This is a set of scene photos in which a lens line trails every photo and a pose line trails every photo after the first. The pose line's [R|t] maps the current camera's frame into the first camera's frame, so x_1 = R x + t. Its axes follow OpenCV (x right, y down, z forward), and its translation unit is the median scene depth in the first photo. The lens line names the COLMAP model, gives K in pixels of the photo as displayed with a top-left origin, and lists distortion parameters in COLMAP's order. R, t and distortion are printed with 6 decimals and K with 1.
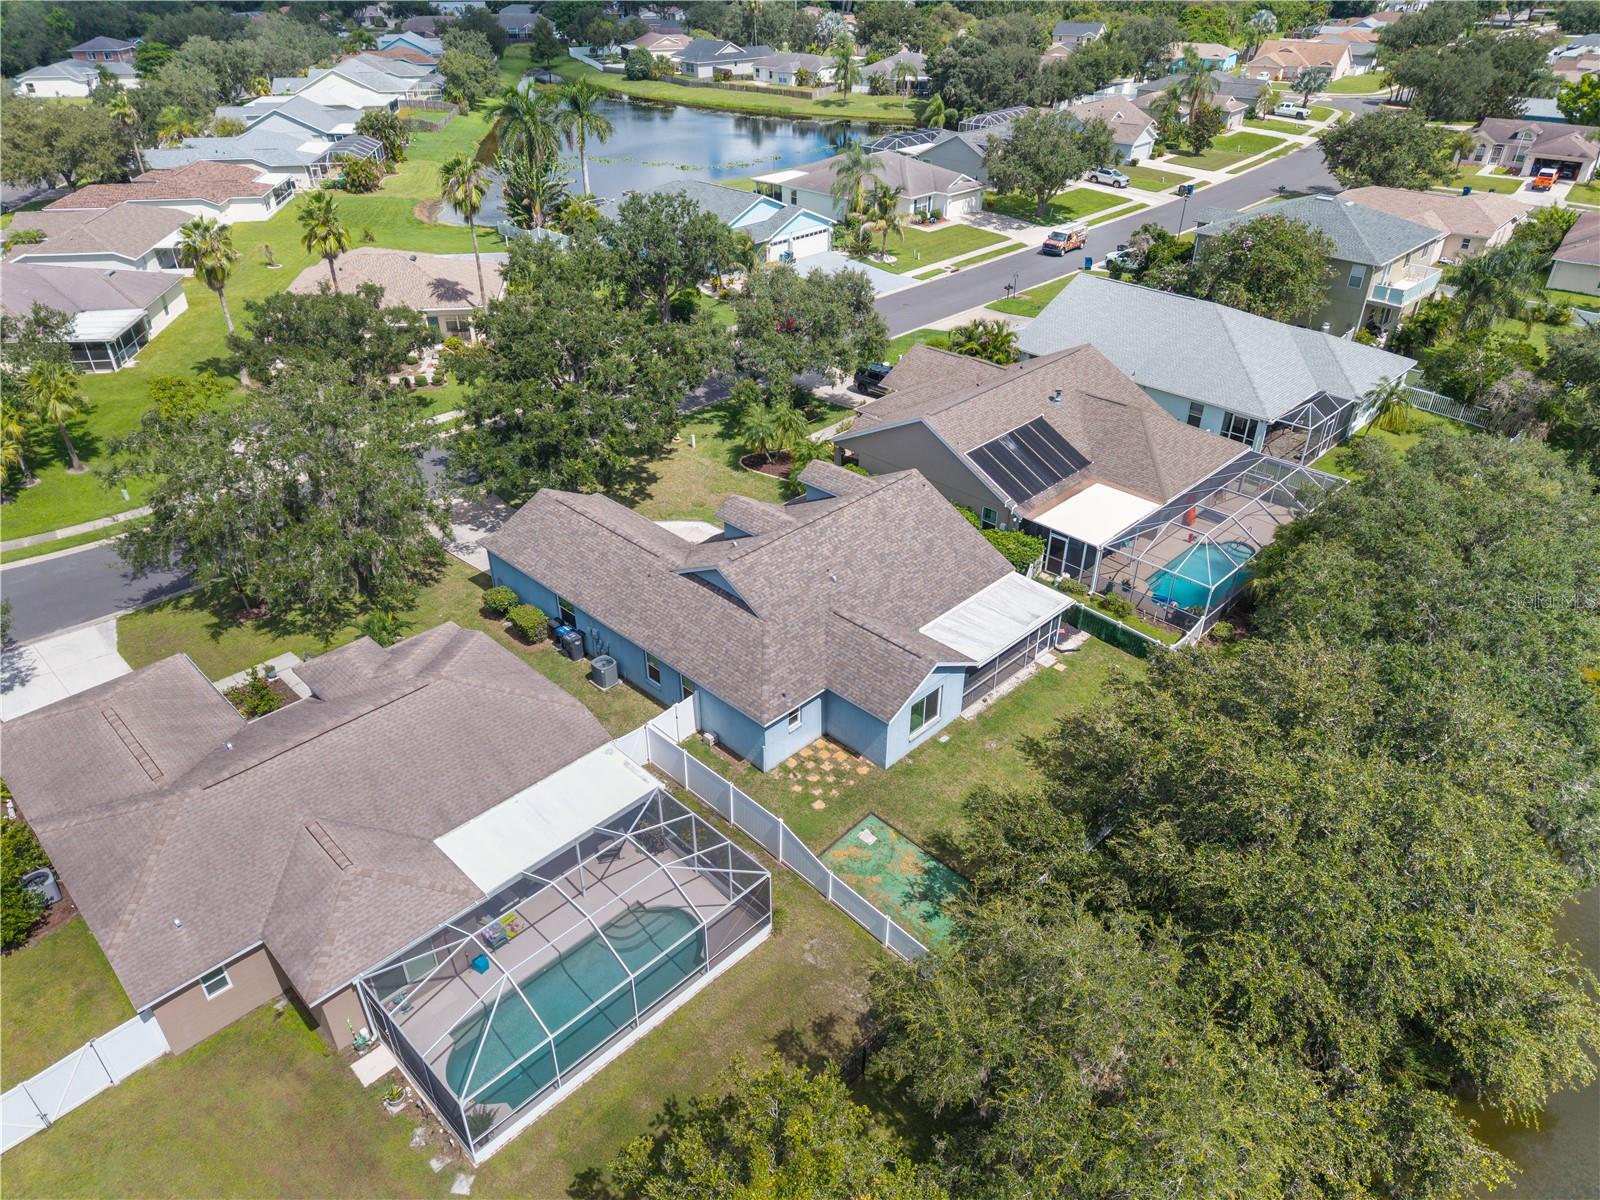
lens RADIAL K [[1108.6, 0, 799.7], [0, 1108.6, 599.8], [0, 0, 1]] dist [0.033268, -0.022432]
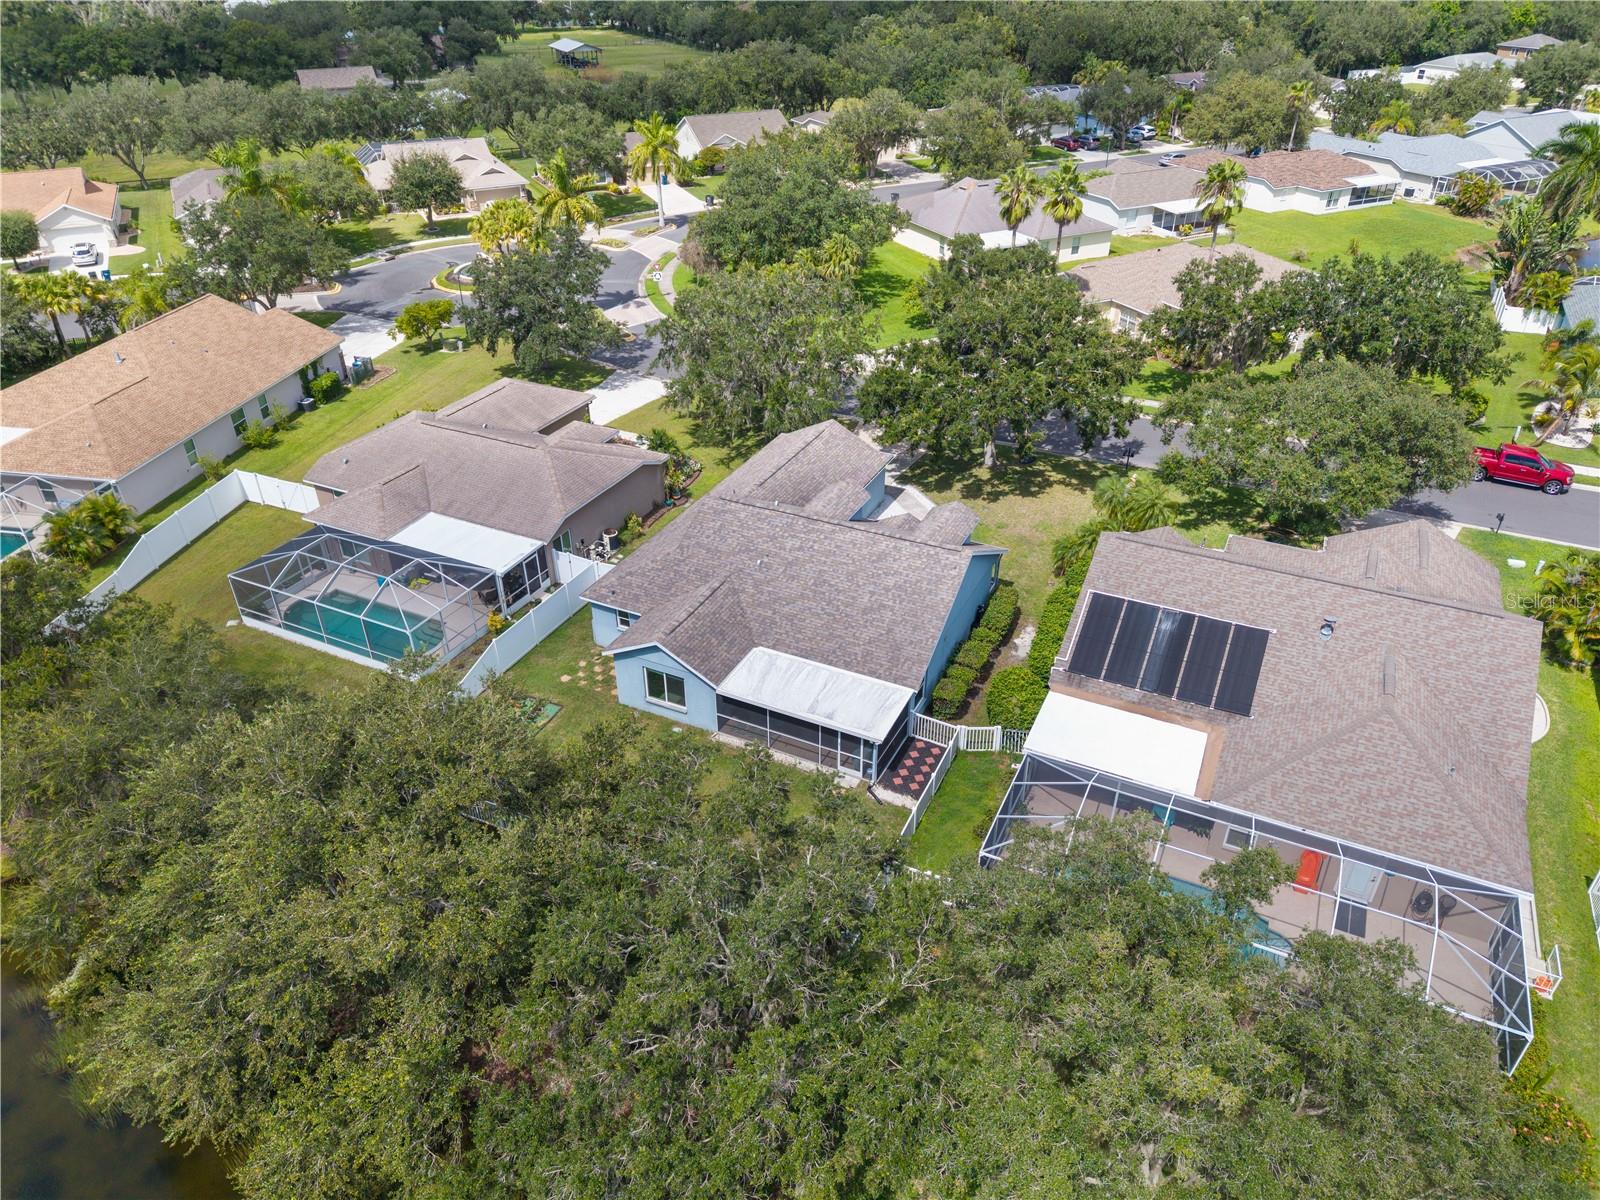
lens RADIAL K [[1108.6, 0, 799.5], [0, 1108.6, 600.1], [0, 0, 1]] dist [0.033268, -0.022432]
pose [[0.312181, 0.500552, -0.807459, 0.719060], [-0.490948, 0.812650, 0.313958, -0.269262], [0.813335, 0.298408, 0.499439, 0.415541]]
